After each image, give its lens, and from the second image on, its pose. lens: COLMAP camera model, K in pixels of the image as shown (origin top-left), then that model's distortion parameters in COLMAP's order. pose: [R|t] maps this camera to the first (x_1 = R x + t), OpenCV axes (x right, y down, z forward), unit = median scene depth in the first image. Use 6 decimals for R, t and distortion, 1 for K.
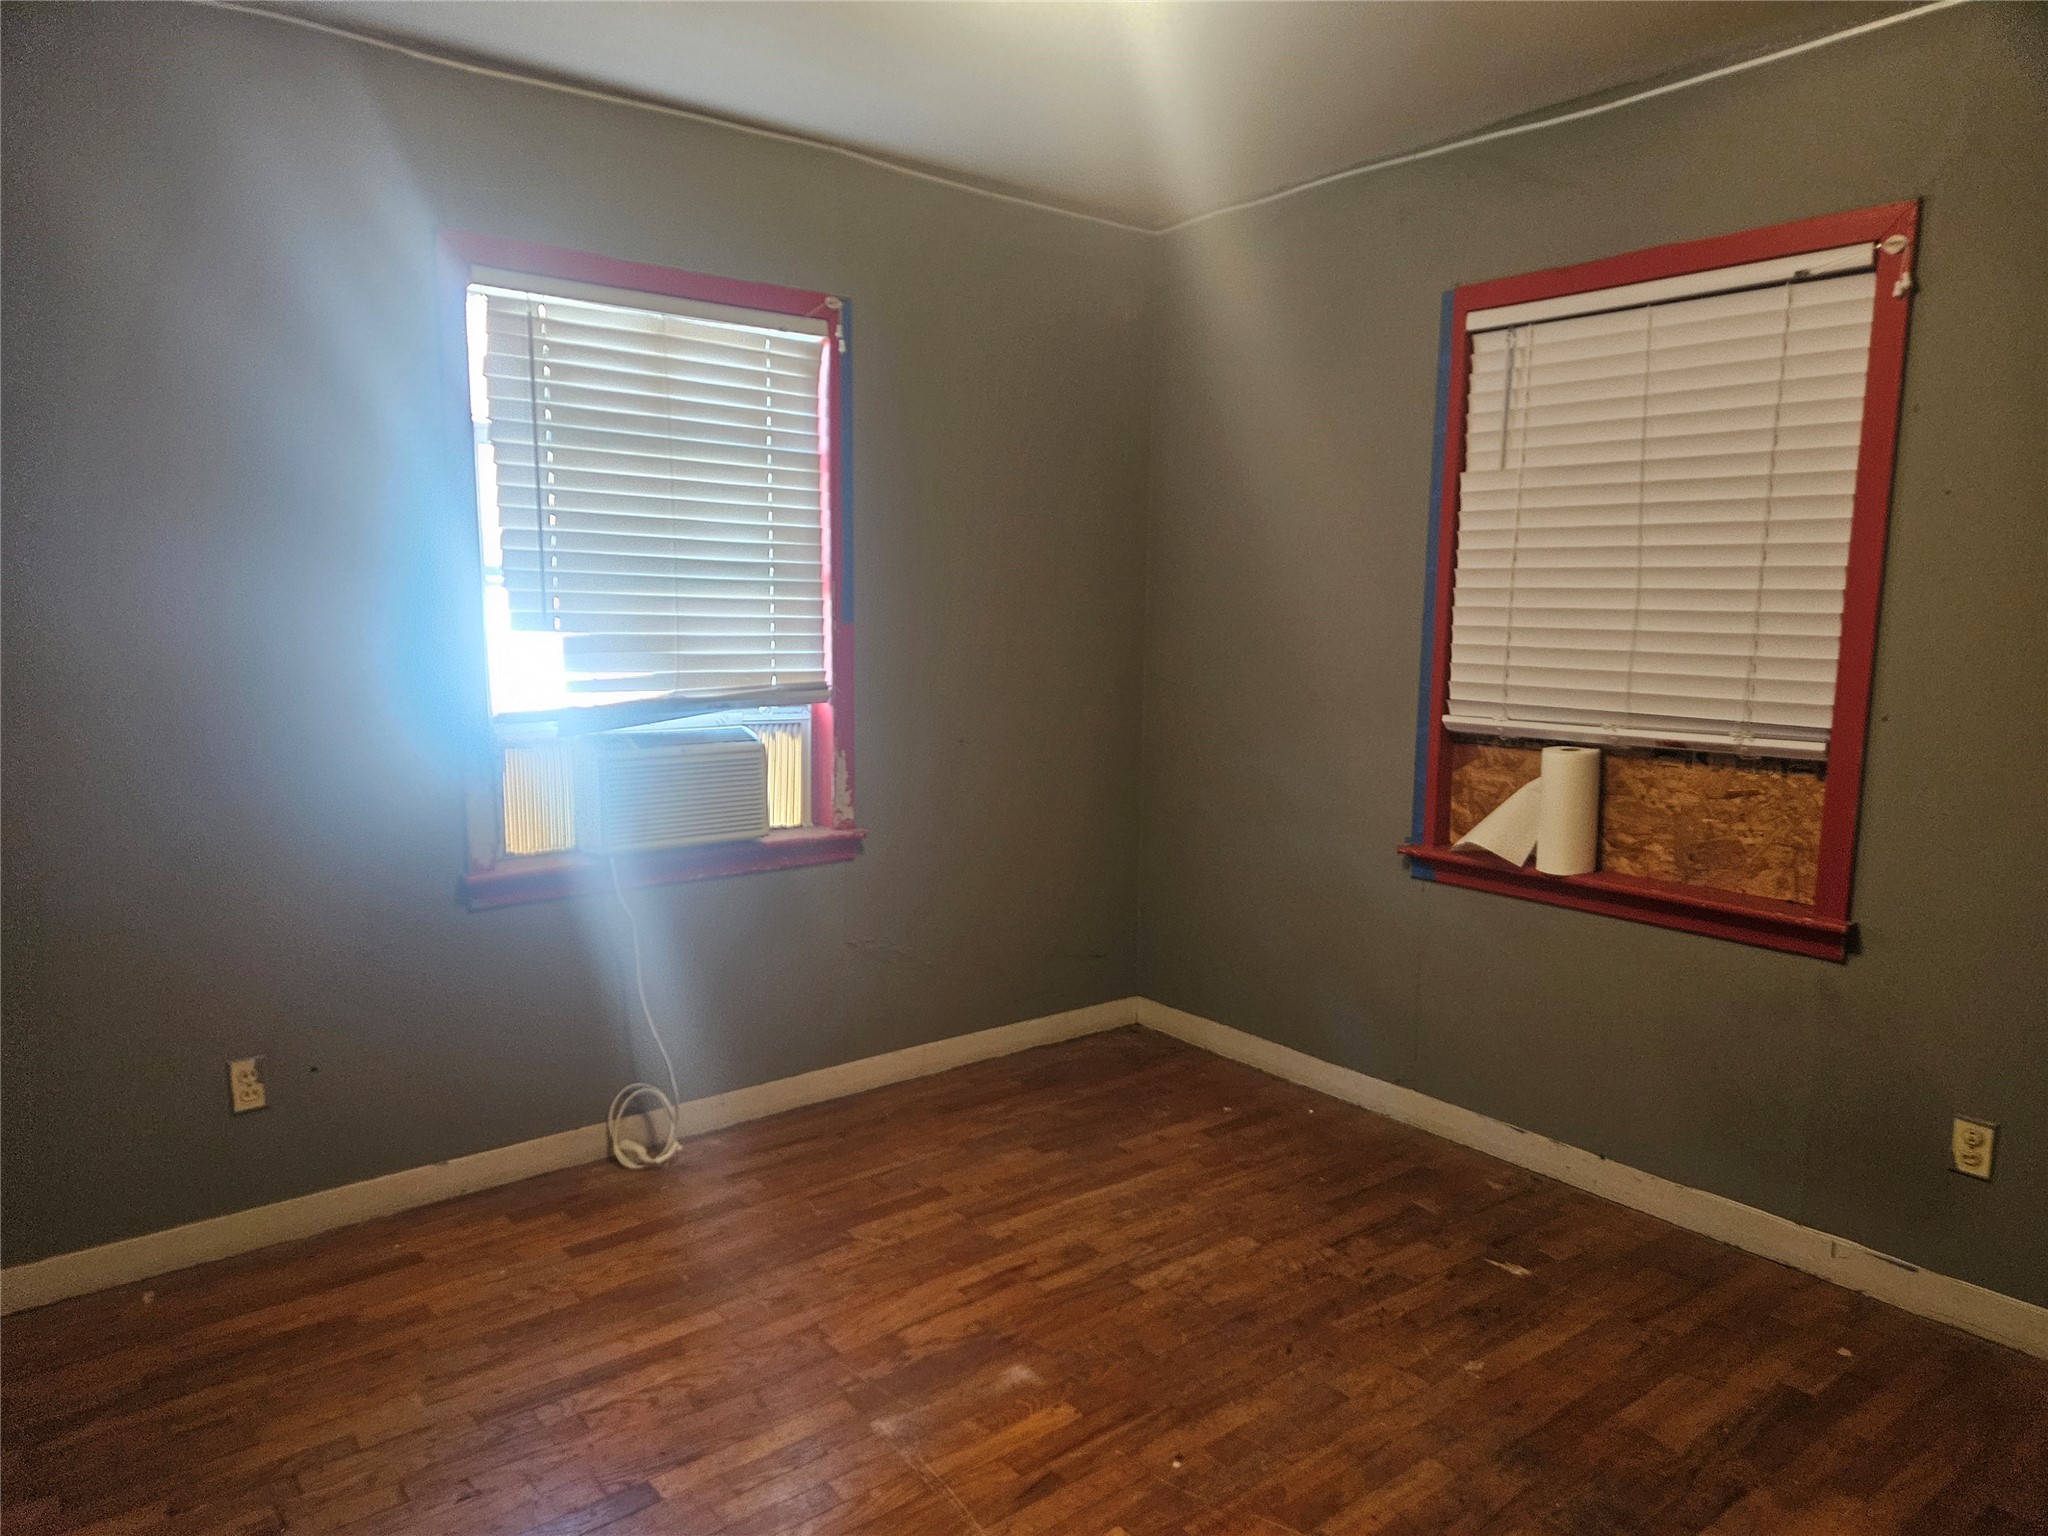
lens RADIAL K [[1376.7, 0, 1004.1], [0, 1376.7, 770.4], [0, 0, 1]] dist [0.061419, -0.012168]
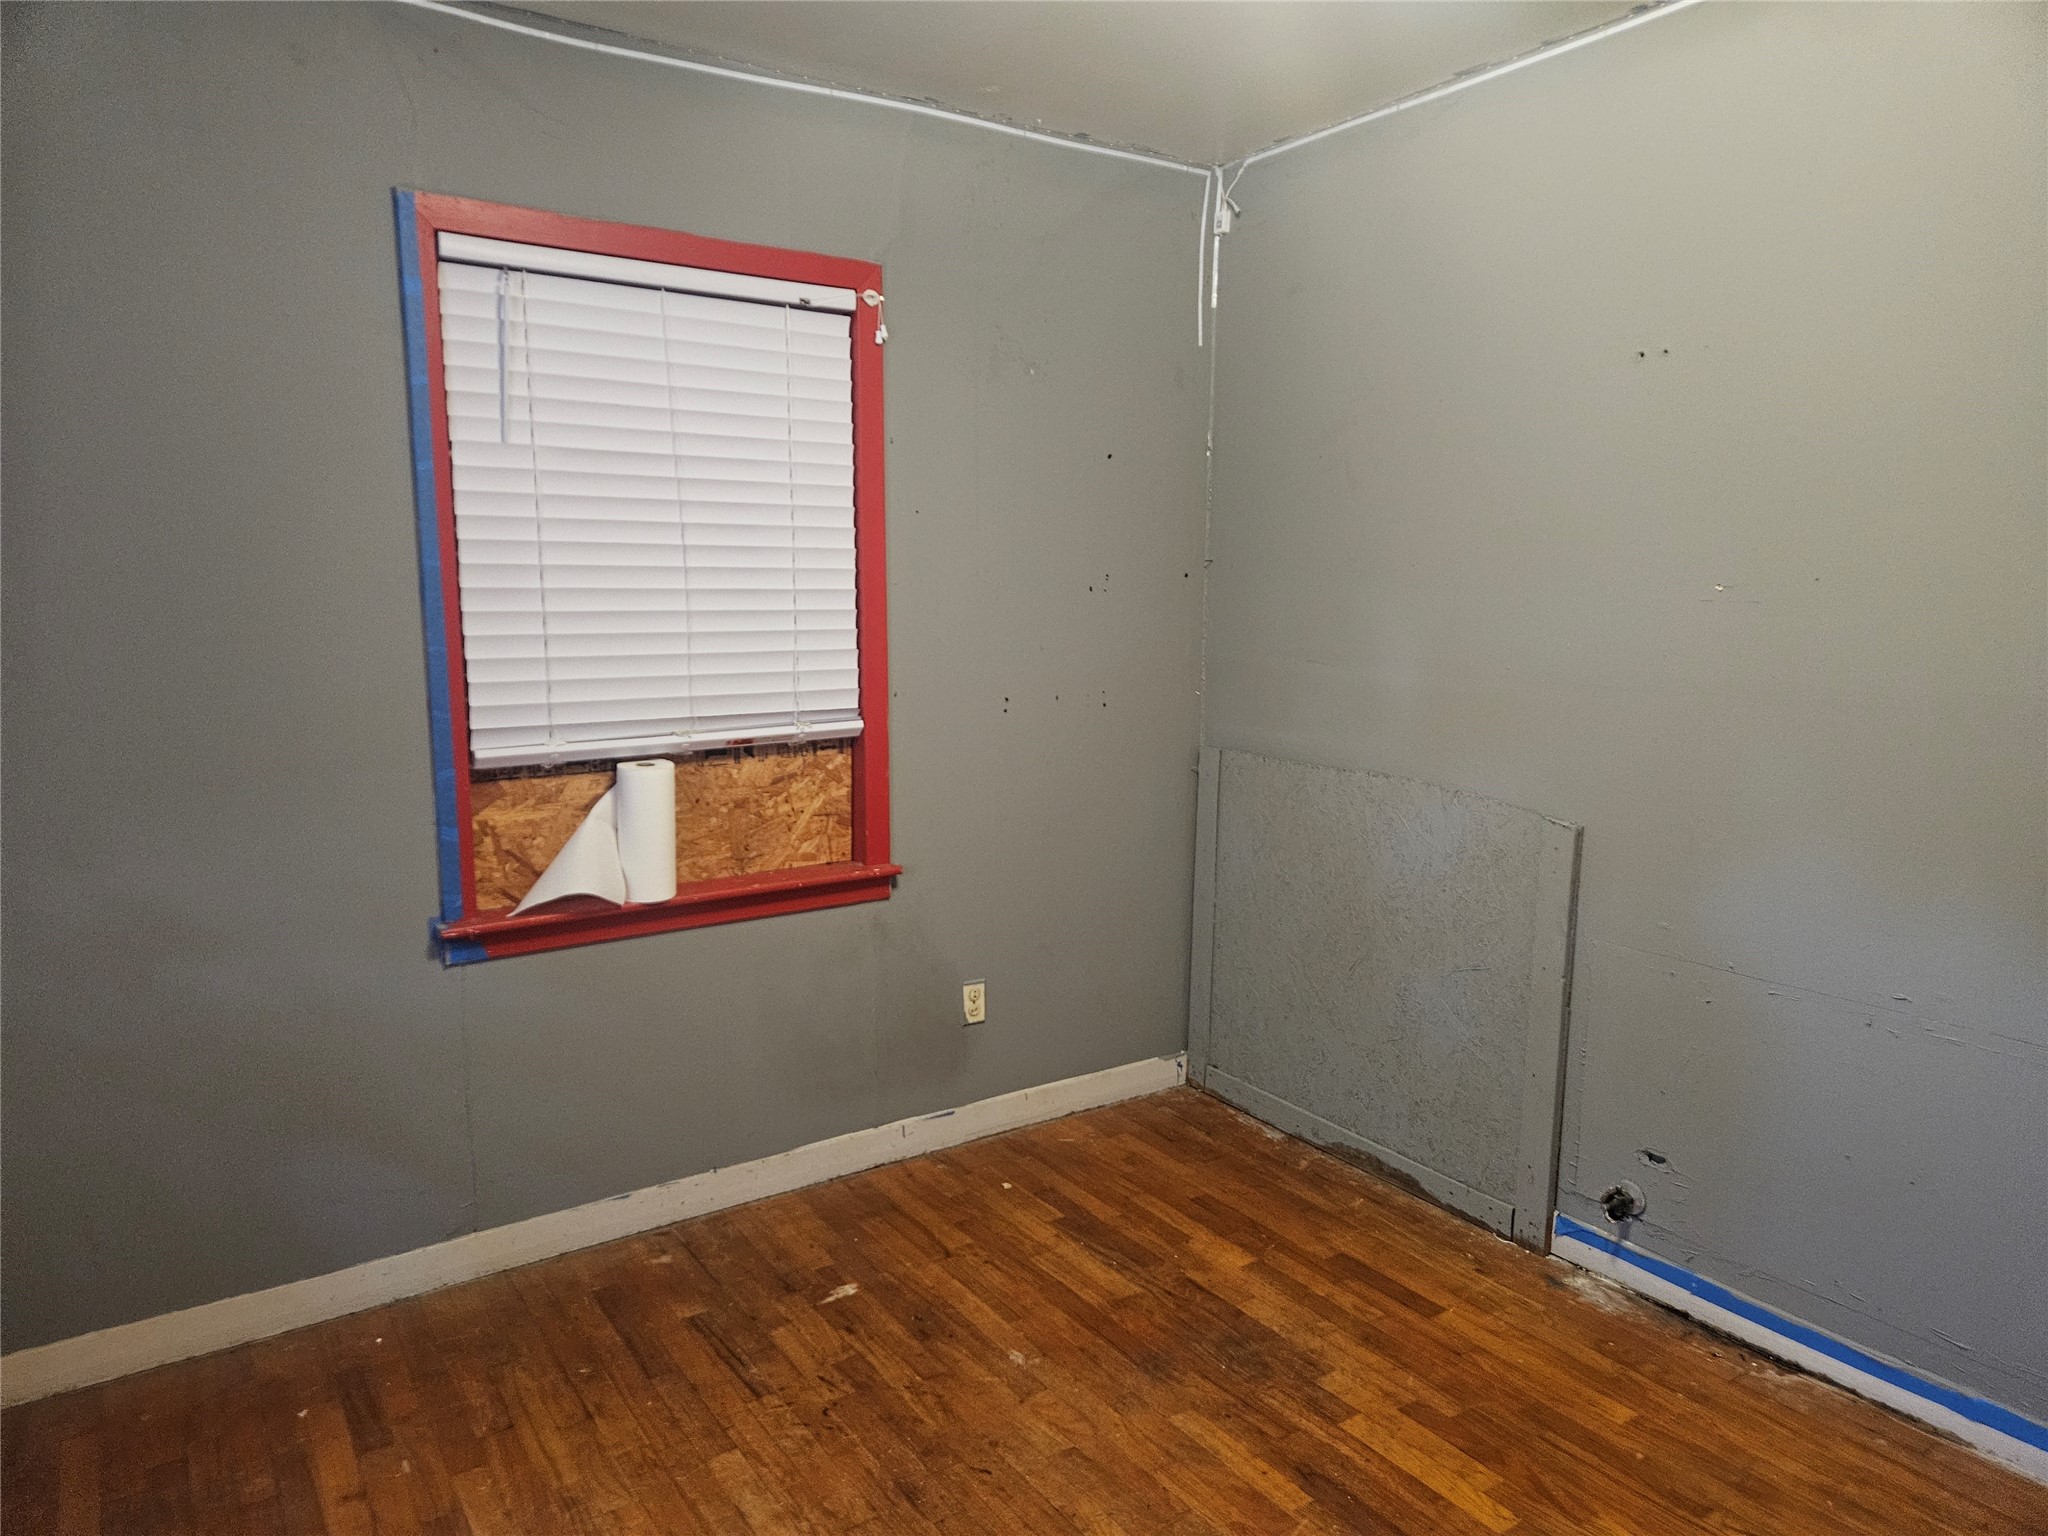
lens RADIAL K [[1376.7, 0, 1010.6], [0, 1376.7, 768.8], [0, 0, 1]] dist [0.061419, -0.012168]
pose [[0.075169, -0.153997, 0.985208, -0.495995], [0.129558, 0.981137, 0.143476, -0.117589], [-0.988719, 0.116857, 0.093703, 0.712386]]
